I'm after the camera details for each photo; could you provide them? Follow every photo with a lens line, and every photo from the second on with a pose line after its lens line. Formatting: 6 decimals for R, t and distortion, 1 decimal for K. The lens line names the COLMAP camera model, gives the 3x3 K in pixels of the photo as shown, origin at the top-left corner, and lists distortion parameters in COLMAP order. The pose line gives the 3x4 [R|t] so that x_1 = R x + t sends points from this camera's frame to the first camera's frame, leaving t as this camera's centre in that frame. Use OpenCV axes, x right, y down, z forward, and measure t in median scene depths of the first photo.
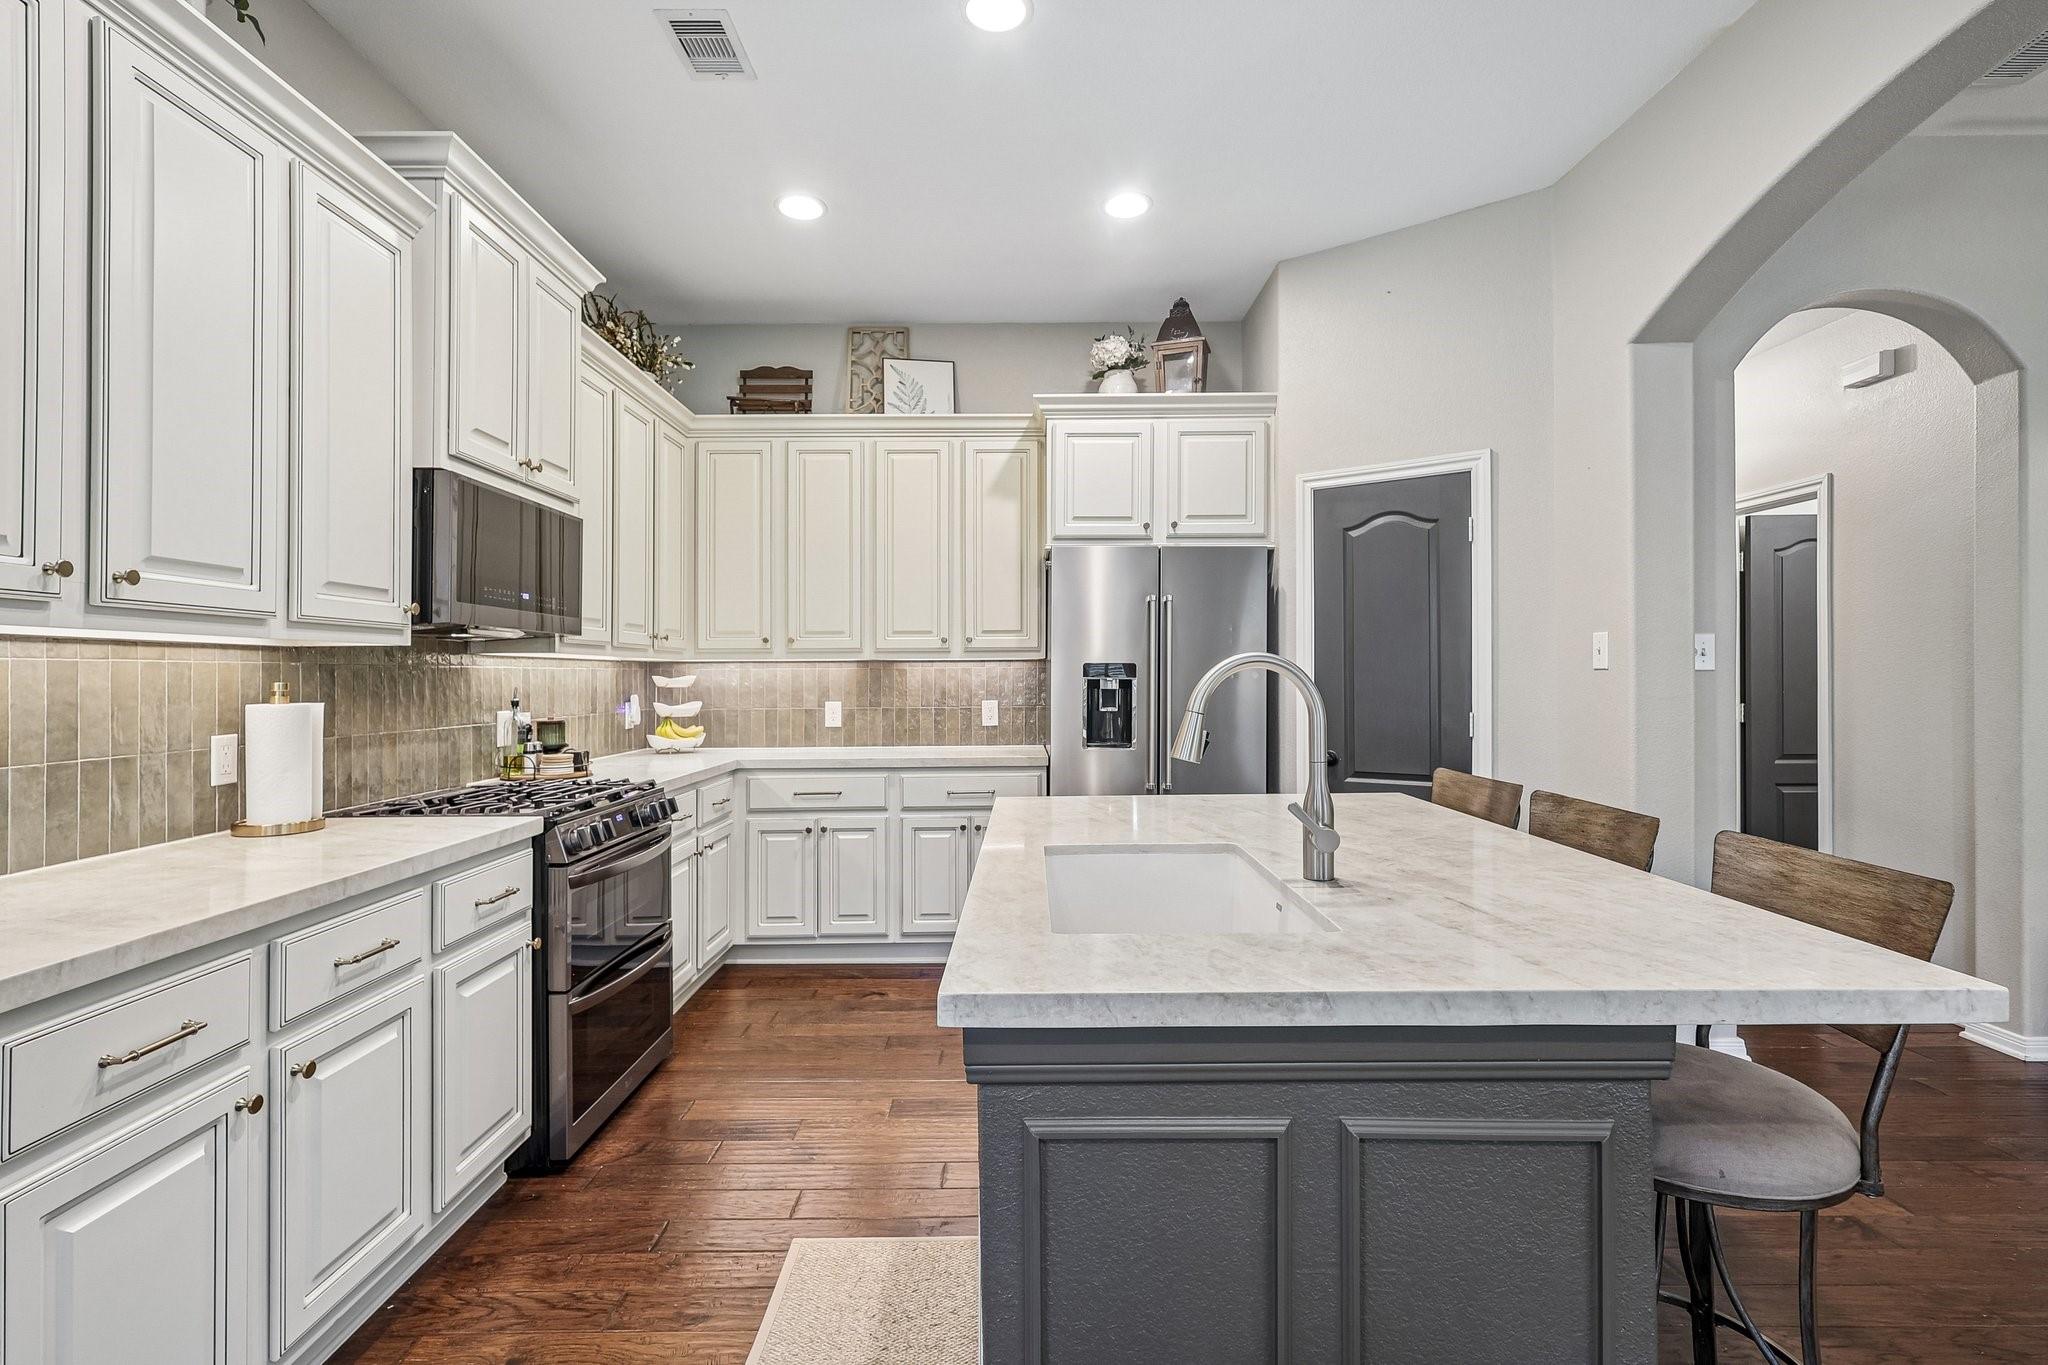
lens RADIAL K [[959.4, 0, 1011.4], [0, 959.4, 683.7], [0, 0, 1]] dist [-0.001945, -0.000122]
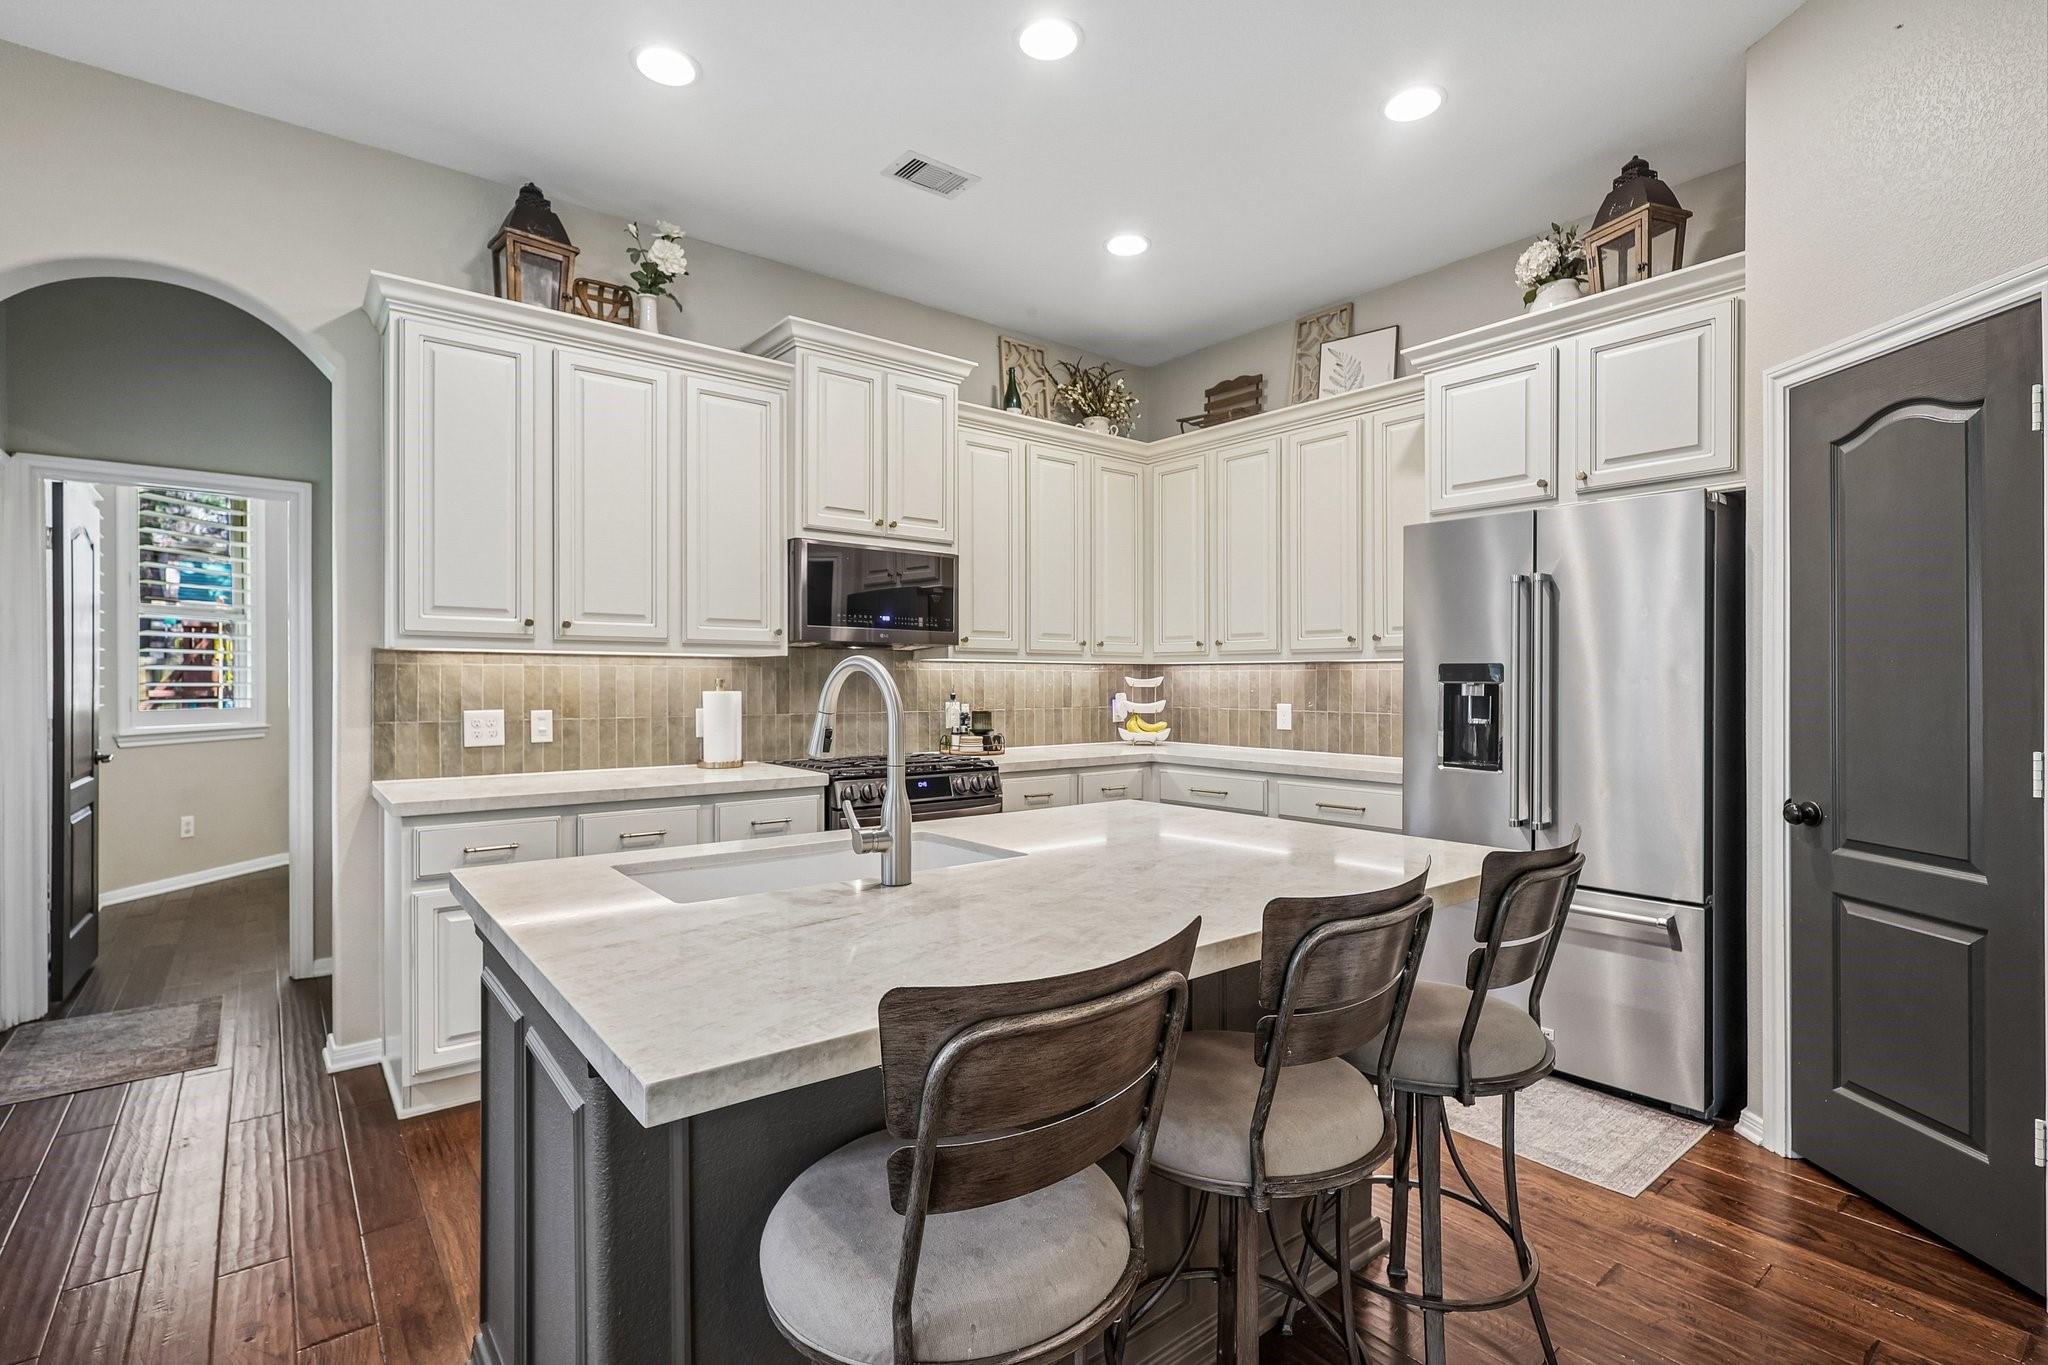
lens RADIAL K [[922.6, 0, 957.0], [0, 922.6, 686.1], [0, 0, 1]] dist [-0.002287, 0.001483]
pose [[0.621057, 0.013301, -0.783652, 0.392867], [-0.012387, 0.999898, 0.007155, -0.002393], [0.783667, 0.005263, 0.621159, 0.164638]]
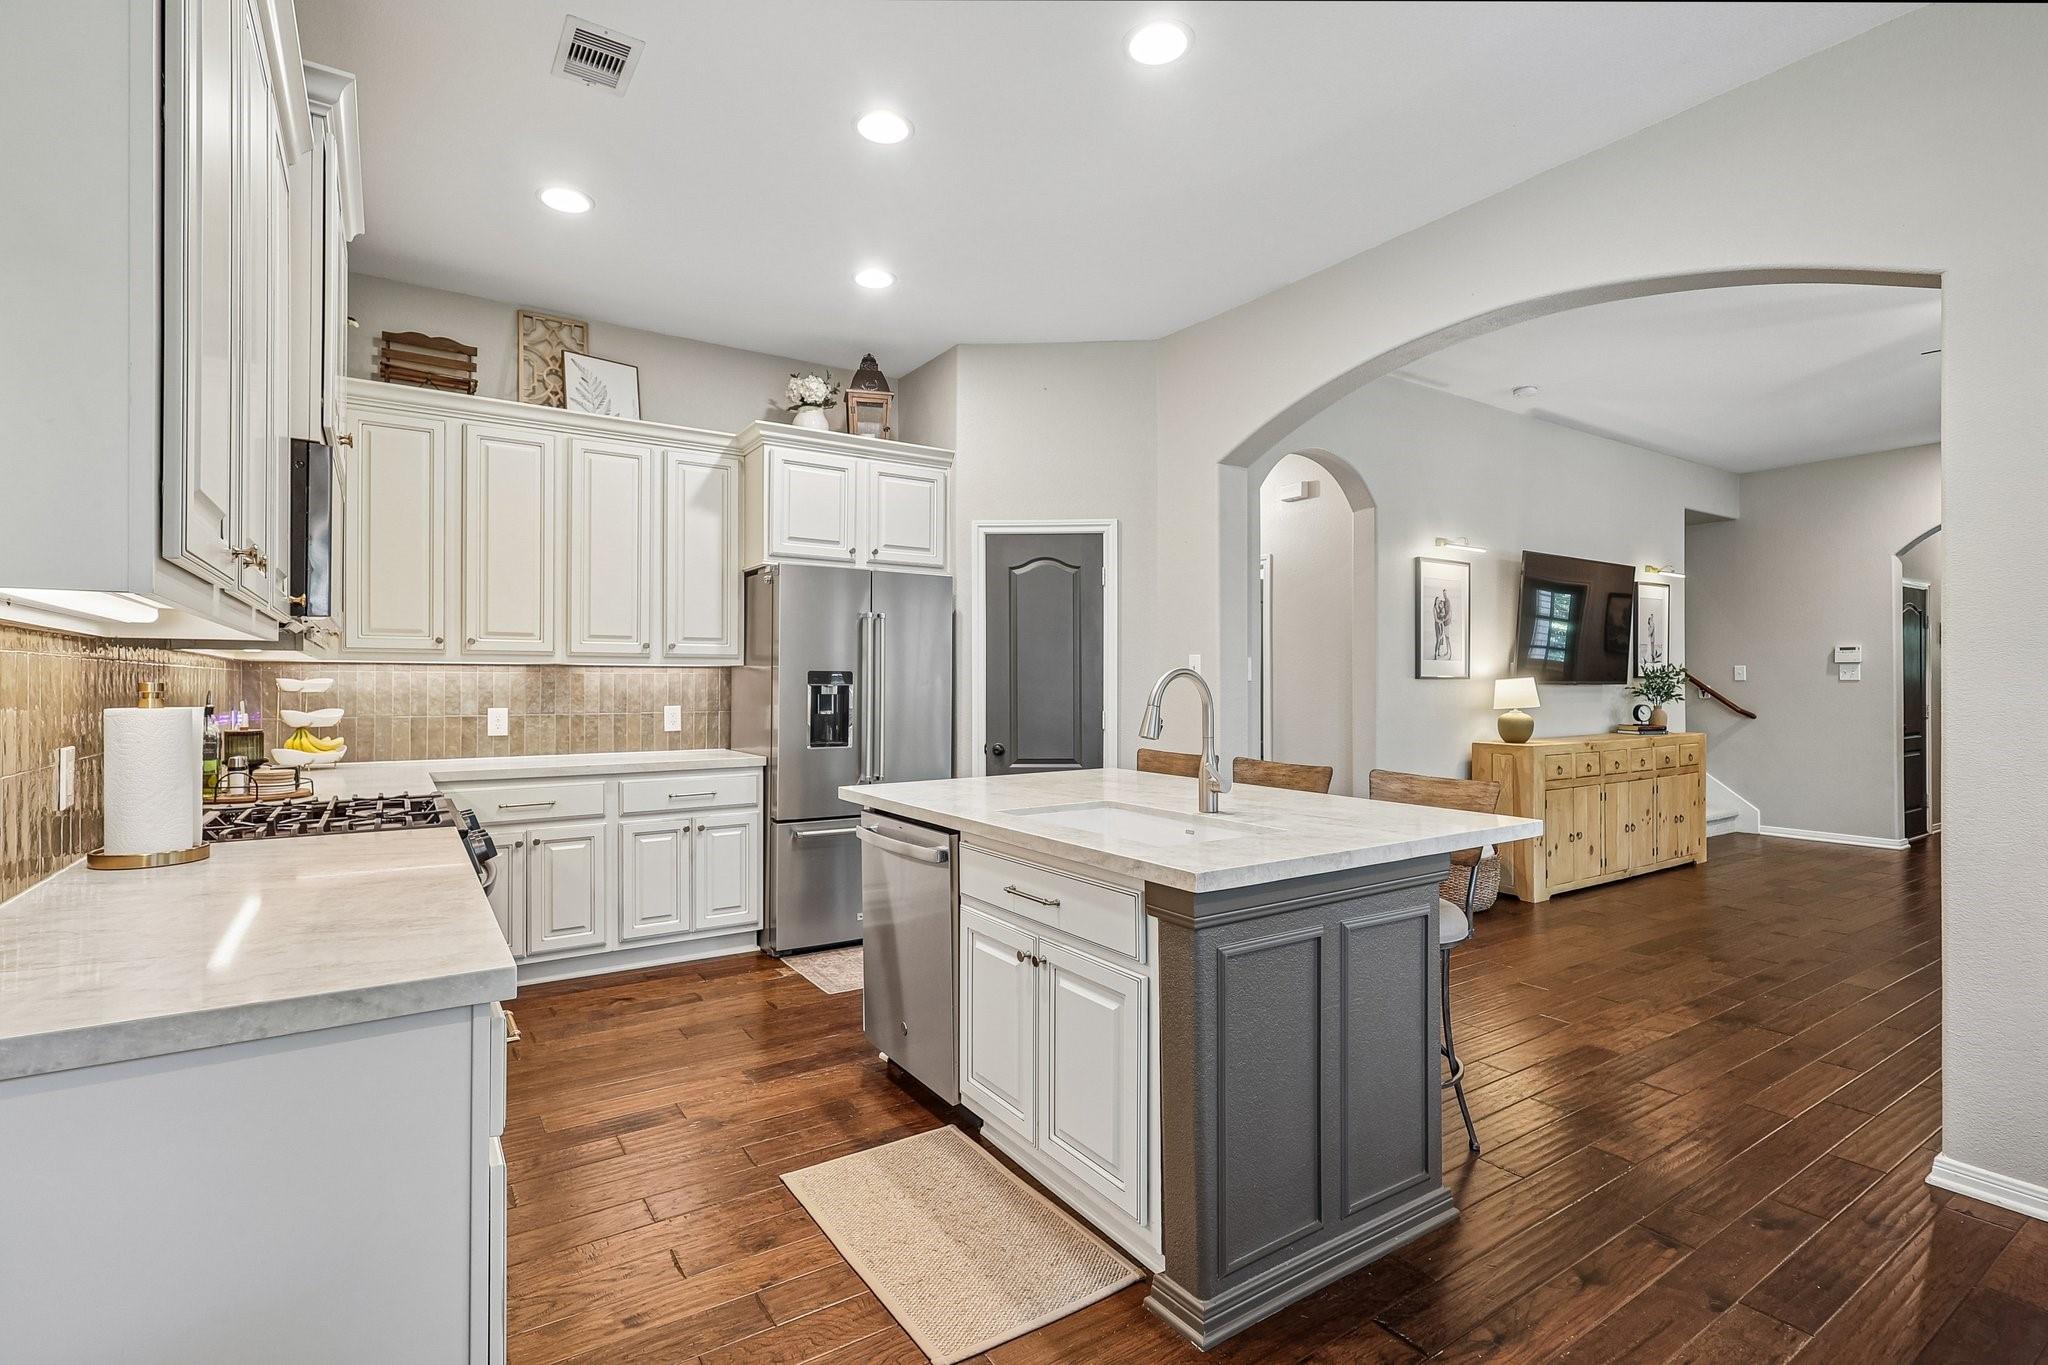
lens RADIAL K [[959.4, 0, 1011.4], [0, 959.4, 683.7], [0, 0, 1]] dist [-0.001945, -0.000122]
pose [[0.834385, 0.006331, 0.551146, -0.313728], [-0.001161, 0.999952, -0.009729, 0.003814], [-0.551181, 0.007477, 0.834352, -0.050392]]
